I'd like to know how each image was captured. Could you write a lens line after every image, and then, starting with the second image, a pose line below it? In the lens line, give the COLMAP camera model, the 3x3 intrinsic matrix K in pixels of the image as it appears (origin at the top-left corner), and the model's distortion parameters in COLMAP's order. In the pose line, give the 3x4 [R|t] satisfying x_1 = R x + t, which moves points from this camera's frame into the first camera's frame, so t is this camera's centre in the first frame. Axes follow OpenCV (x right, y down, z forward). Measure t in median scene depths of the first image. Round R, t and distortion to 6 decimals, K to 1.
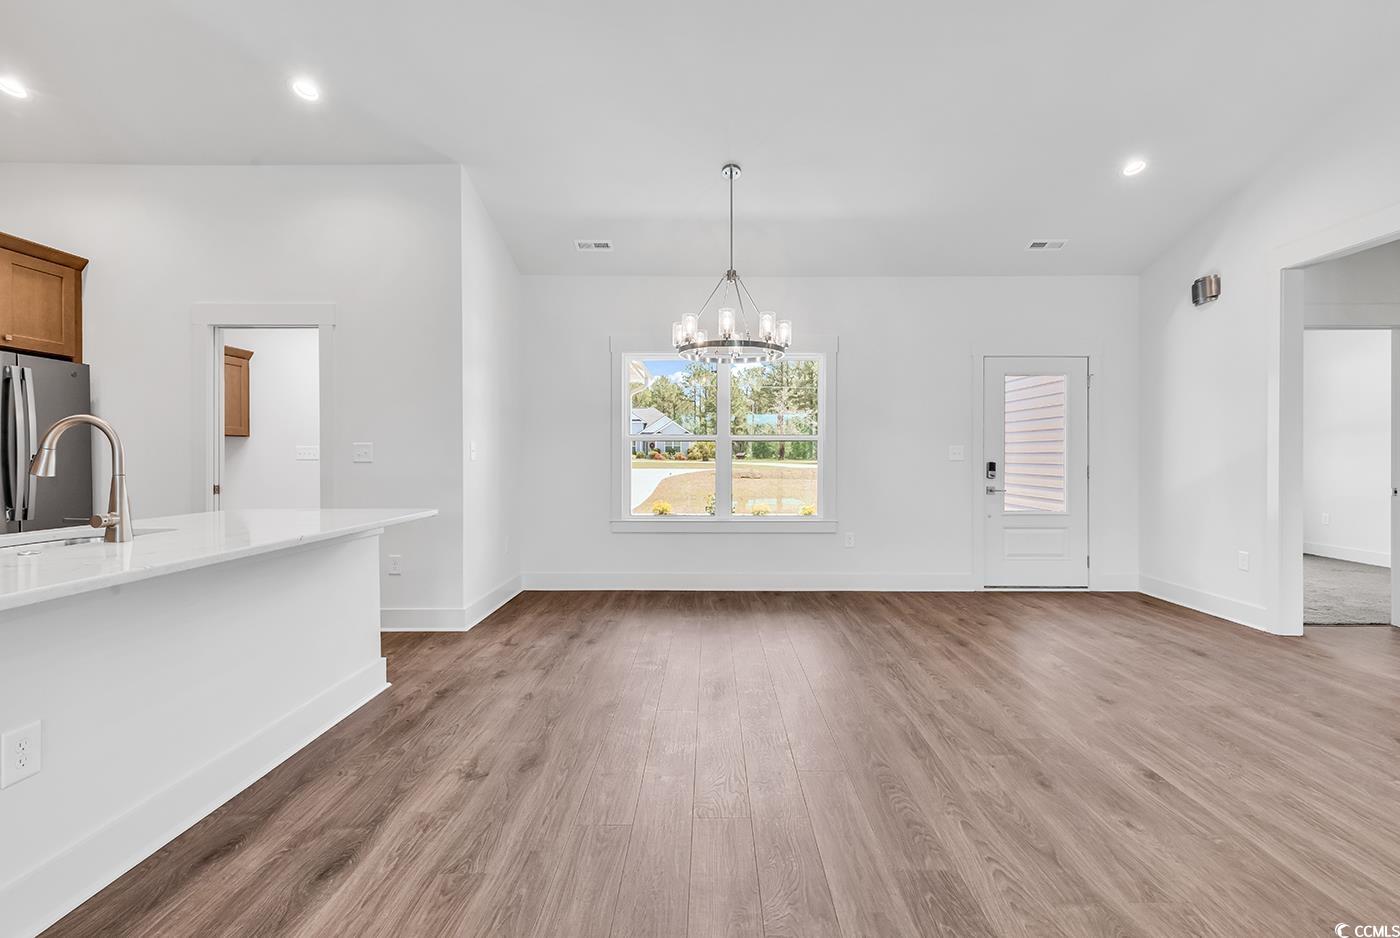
lens RADIAL K [[629.7, 0, 708.4], [0, 629.7, 459.2], [0, 0, 1]] dist [0.000146, 0.000486]
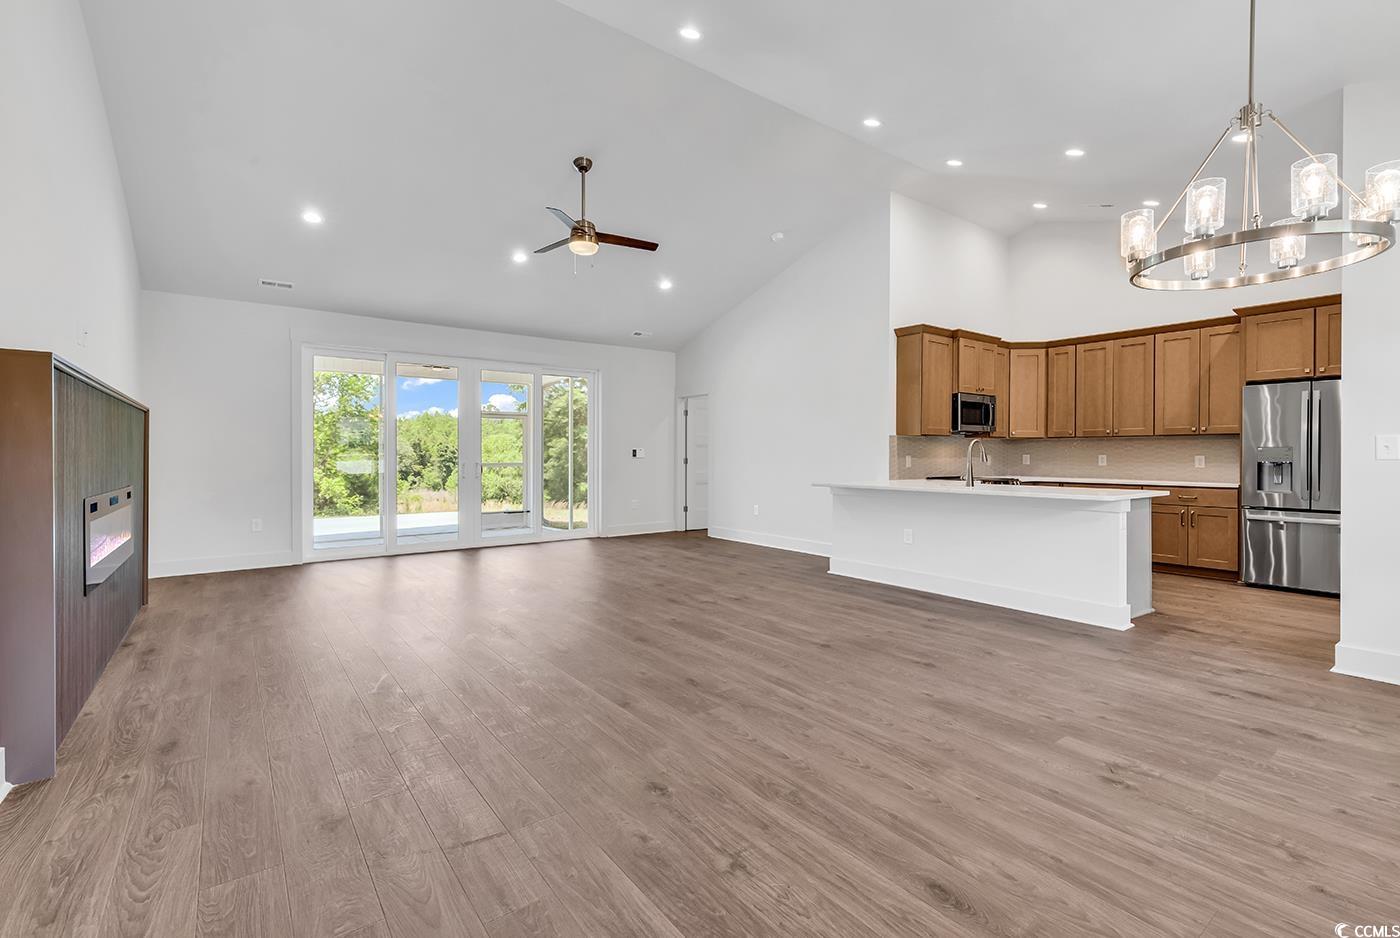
lens RADIAL K [[625.8, 0, 699.2], [0, 625.8, 457.5], [0, 0, 1]] dist [0.003329, 0.000671]
pose [[-0.802761, 0.003511, -0.596291, 0.837170], [-0.001888, 0.999963, 0.008429, -0.007656], [0.596298, 0.007892, -0.802724, 1.316273]]
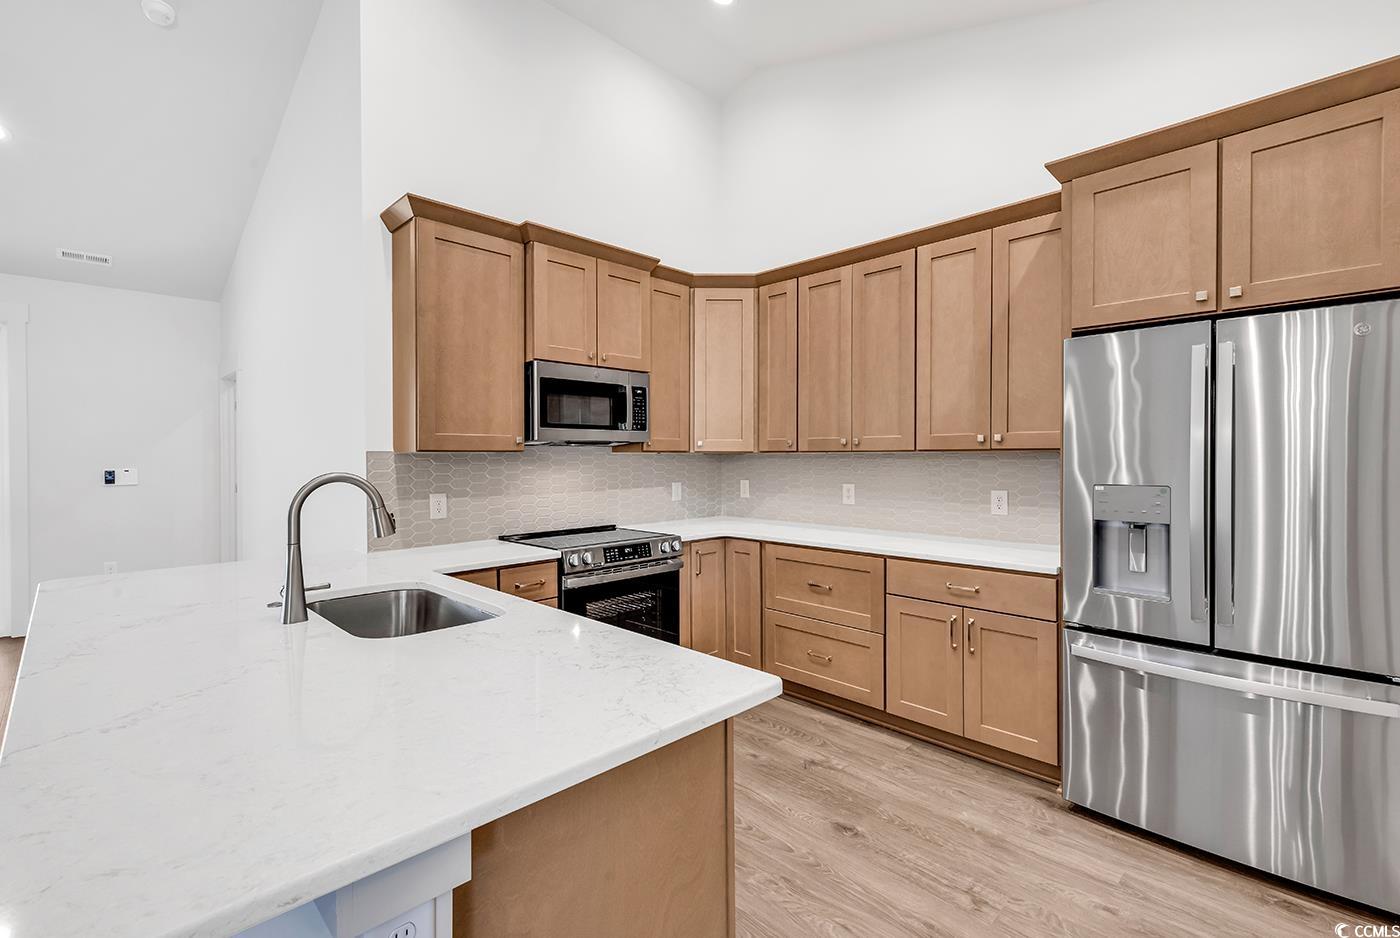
lens RADIAL K [[634.6, 0, 703.0], [0, 634.6, 463.0], [0, 0, 1]] dist [0.008338, 0.000073]
pose [[-0.704500, 0.009505, -0.709640, -0.386442], [0.001531, 0.999928, 0.011873, -0.050474], [0.709702, 0.007278, -0.704464, 1.080918]]
